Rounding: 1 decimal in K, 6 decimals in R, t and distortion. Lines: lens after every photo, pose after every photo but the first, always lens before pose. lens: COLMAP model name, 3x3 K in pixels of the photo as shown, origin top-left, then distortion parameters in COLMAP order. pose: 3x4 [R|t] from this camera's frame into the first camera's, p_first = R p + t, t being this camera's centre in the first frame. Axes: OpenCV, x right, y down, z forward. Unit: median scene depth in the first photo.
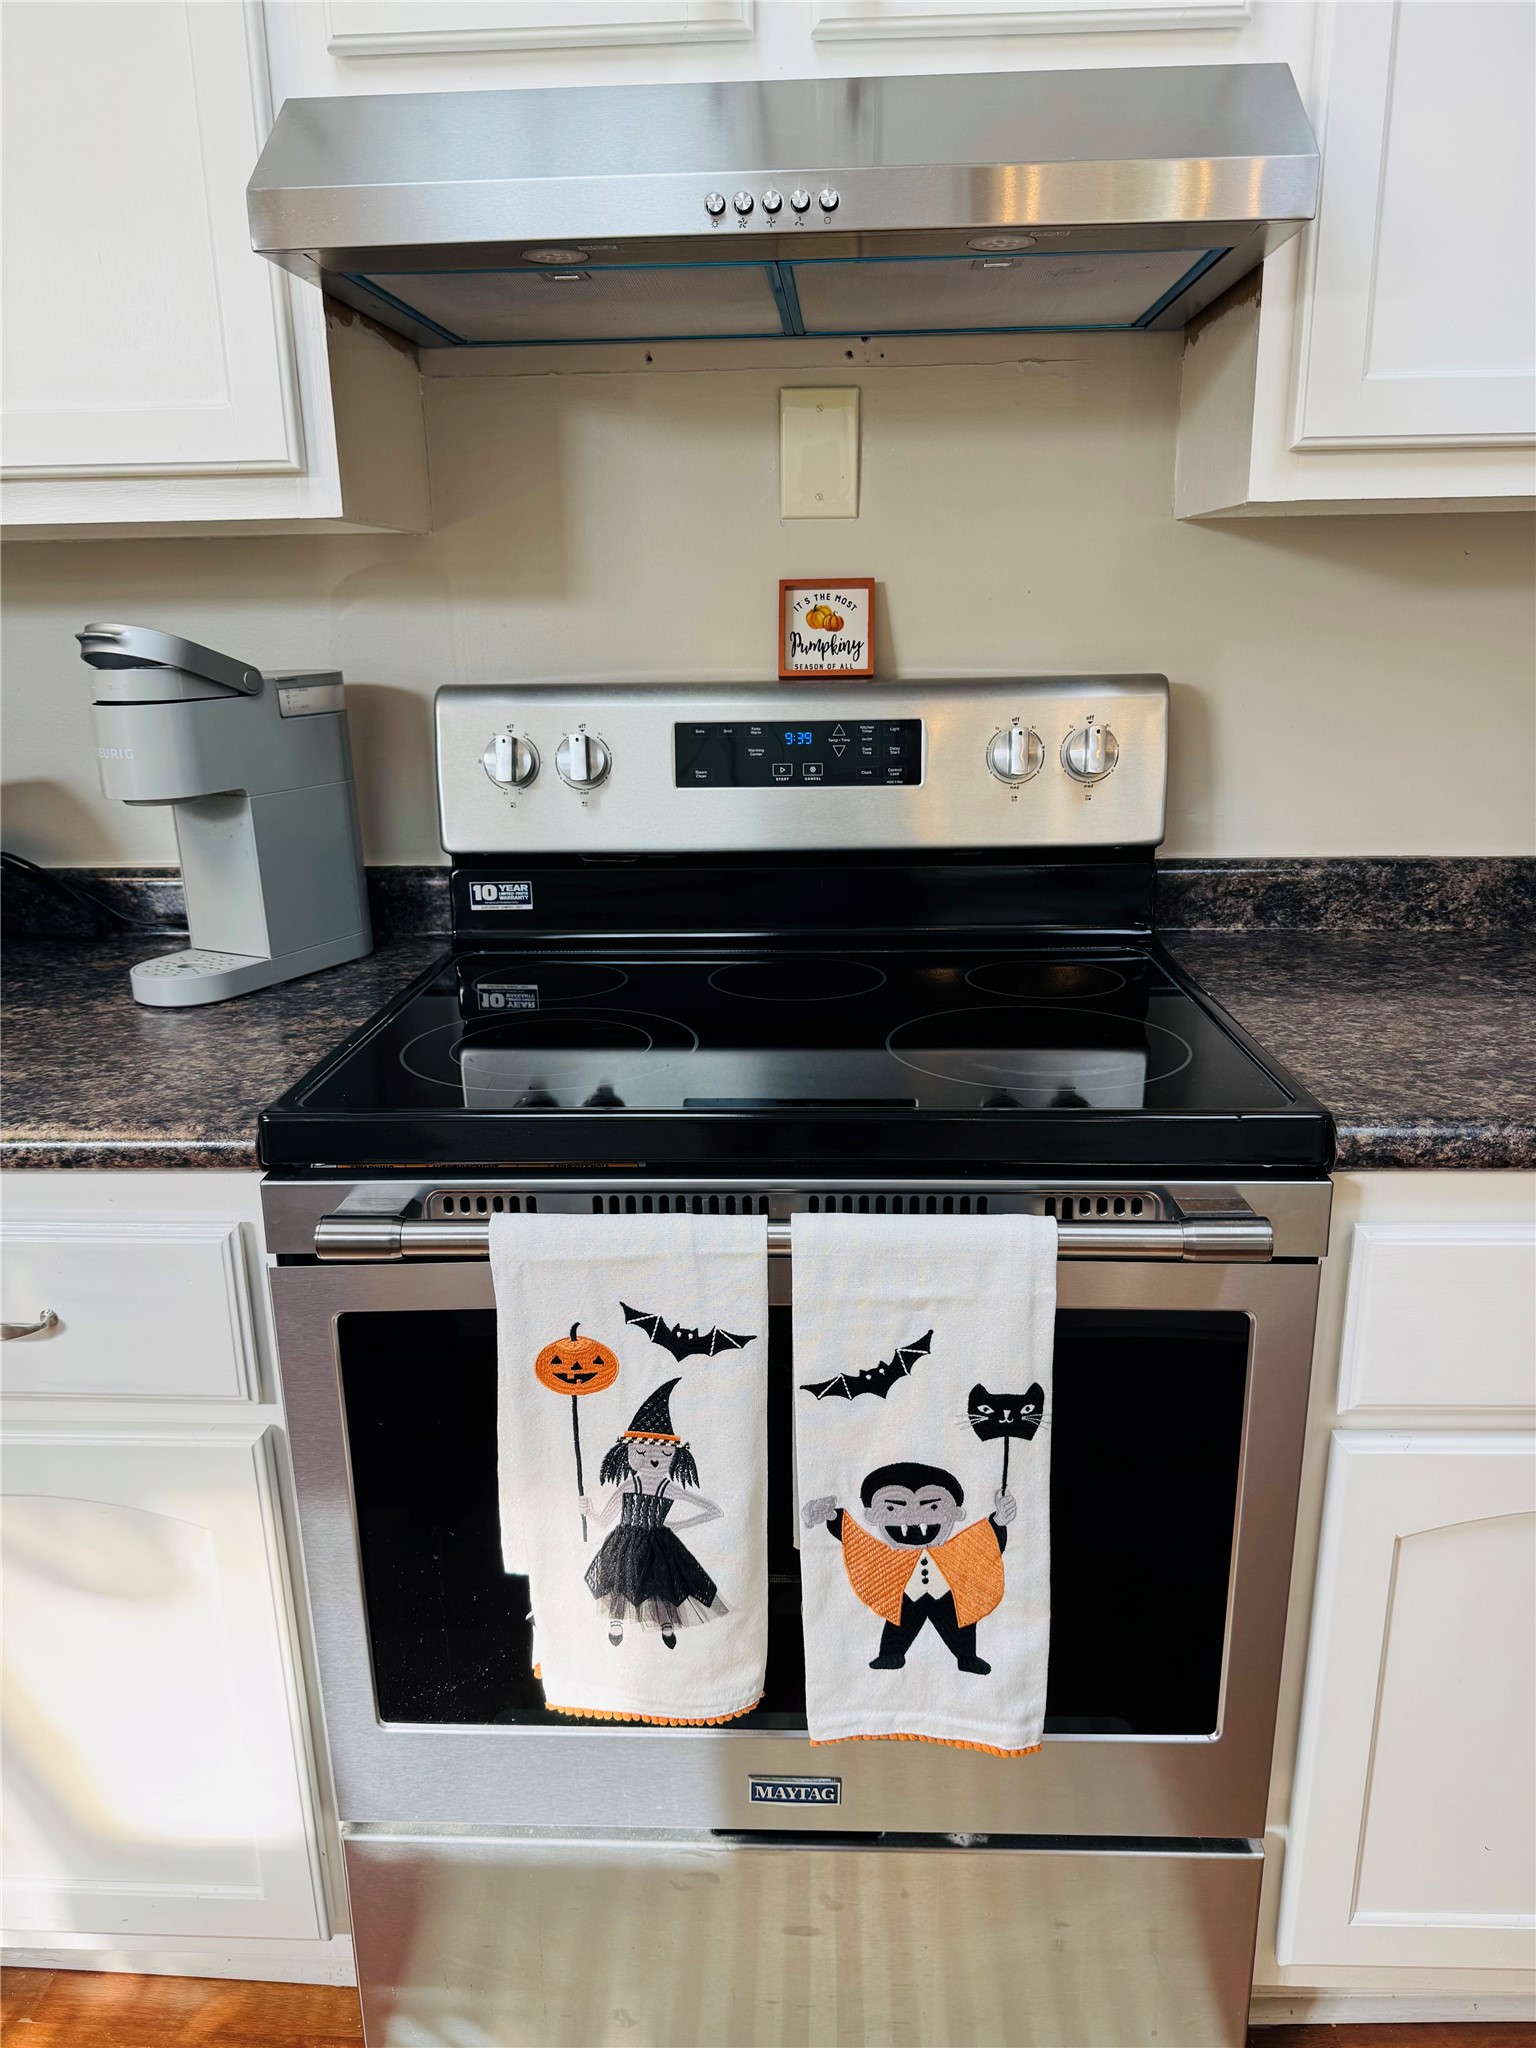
lens RADIAL K [[1449.5, 0, 764.1], [0, 1449.5, 1035.0], [0, 0, 1]] dist [0.065813, -0.081399]
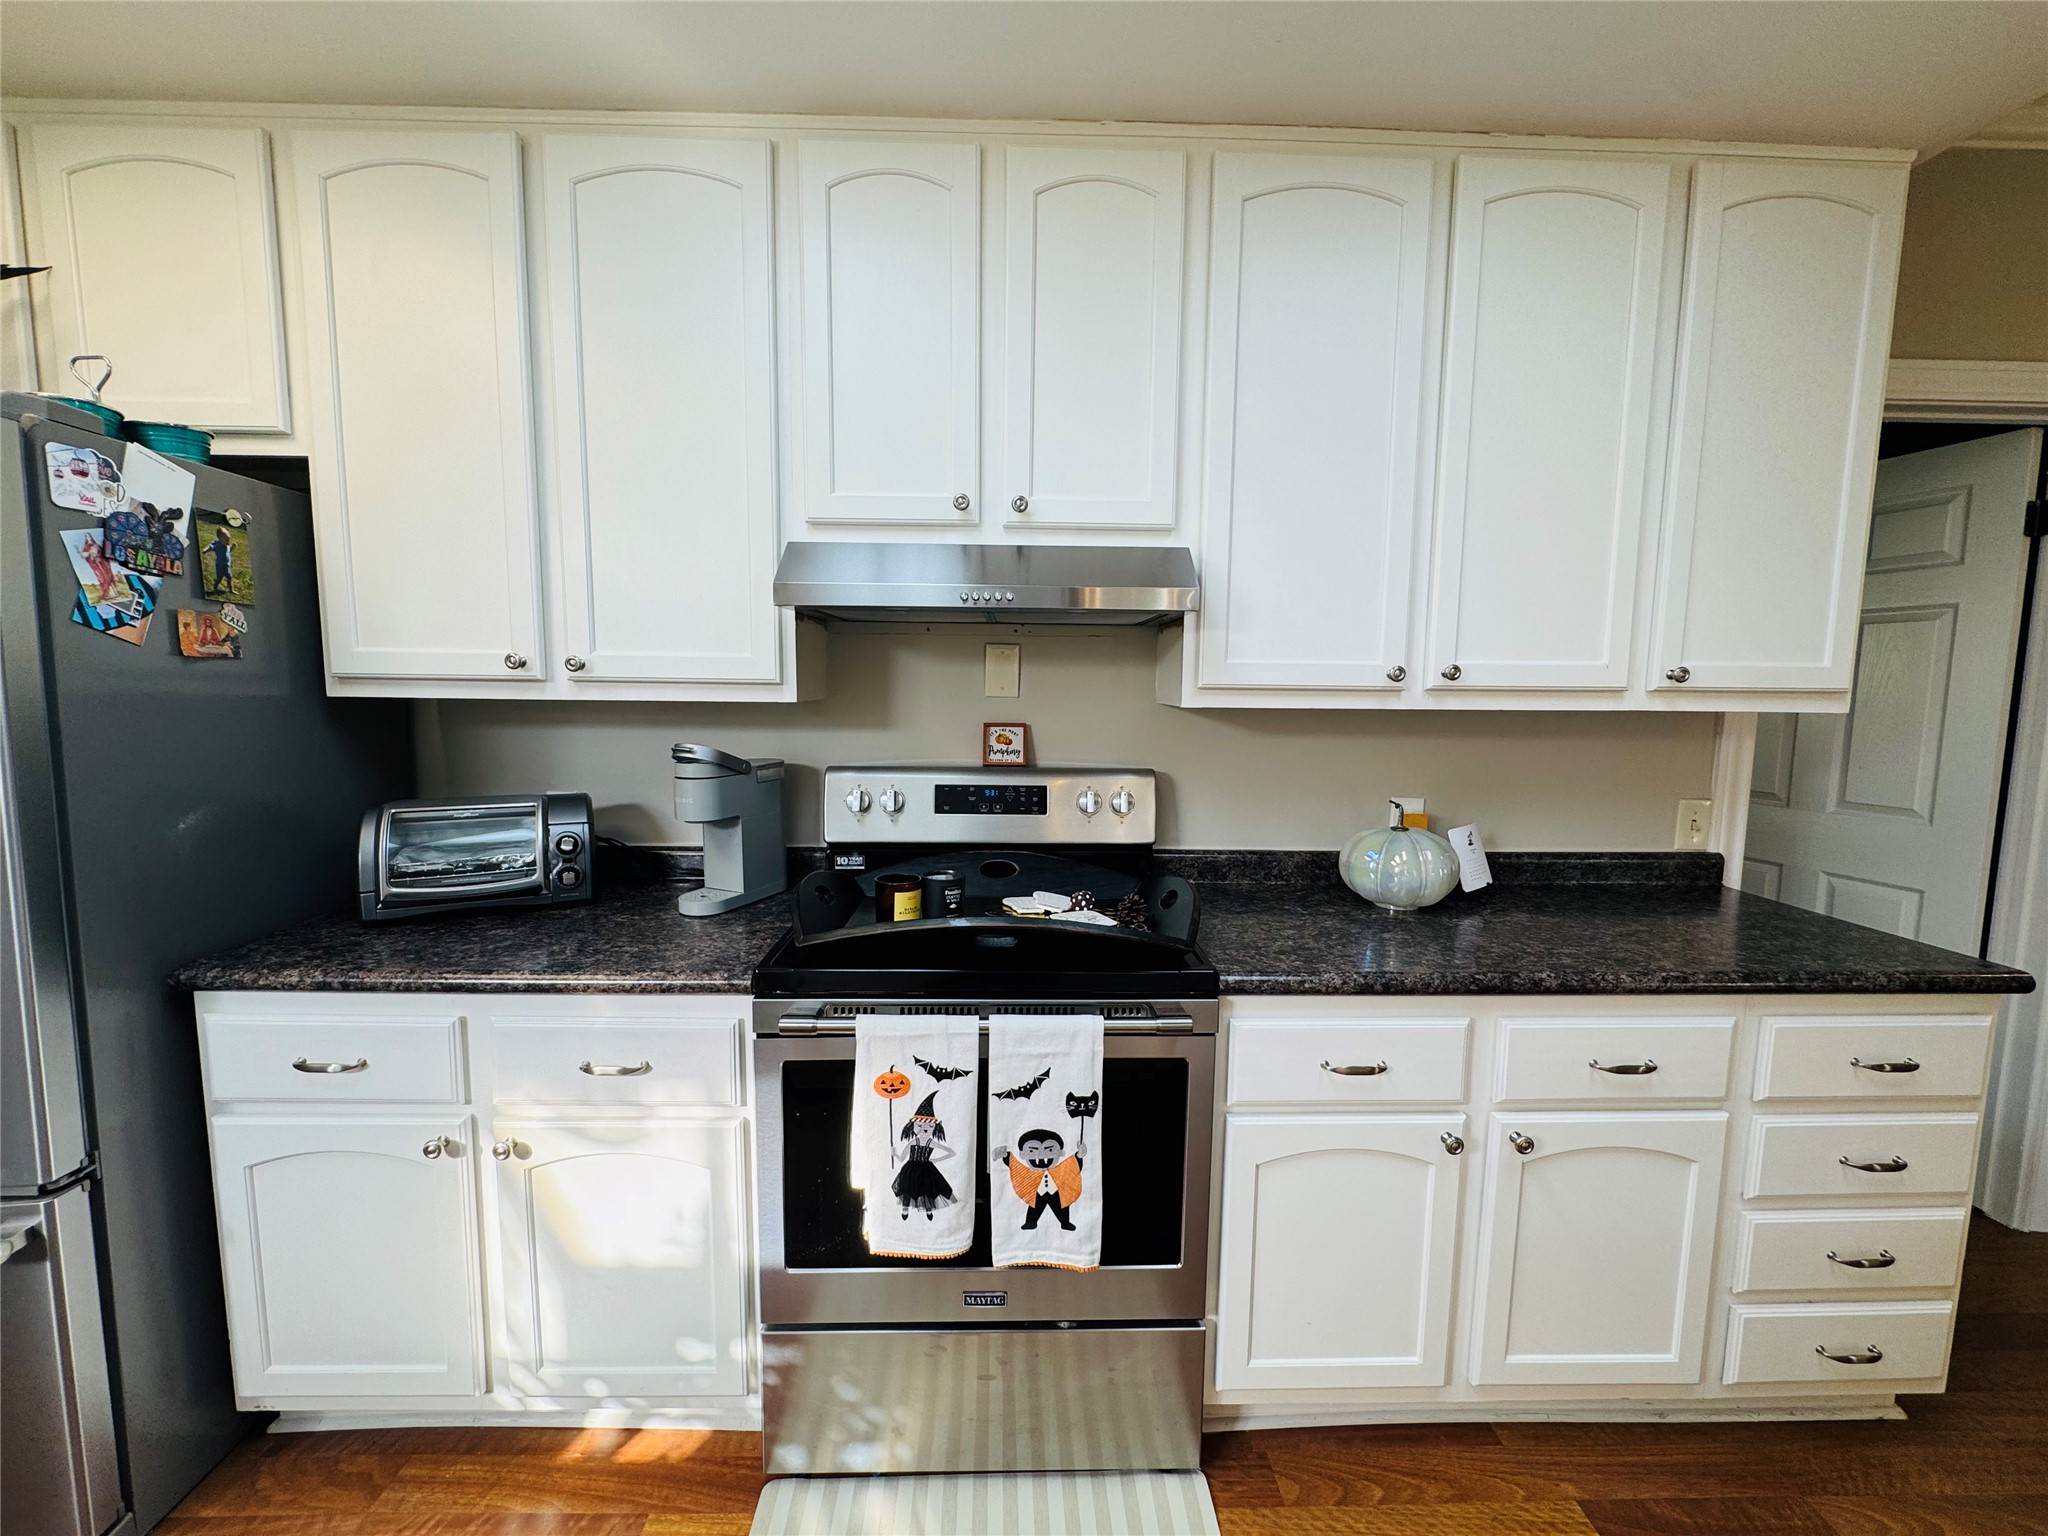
lens RADIAL K [[820.7, 0, 1021.9], [0, 820.7, 767.5], [0, 0, 1]] dist [-0.009632, 0.002303]
pose [[0.997191, 0.021017, 0.071892, -0.028226], [-0.007677, 0.983449, -0.181022, -0.024408], [-0.074507, 0.179961, 0.980848, -0.312837]]
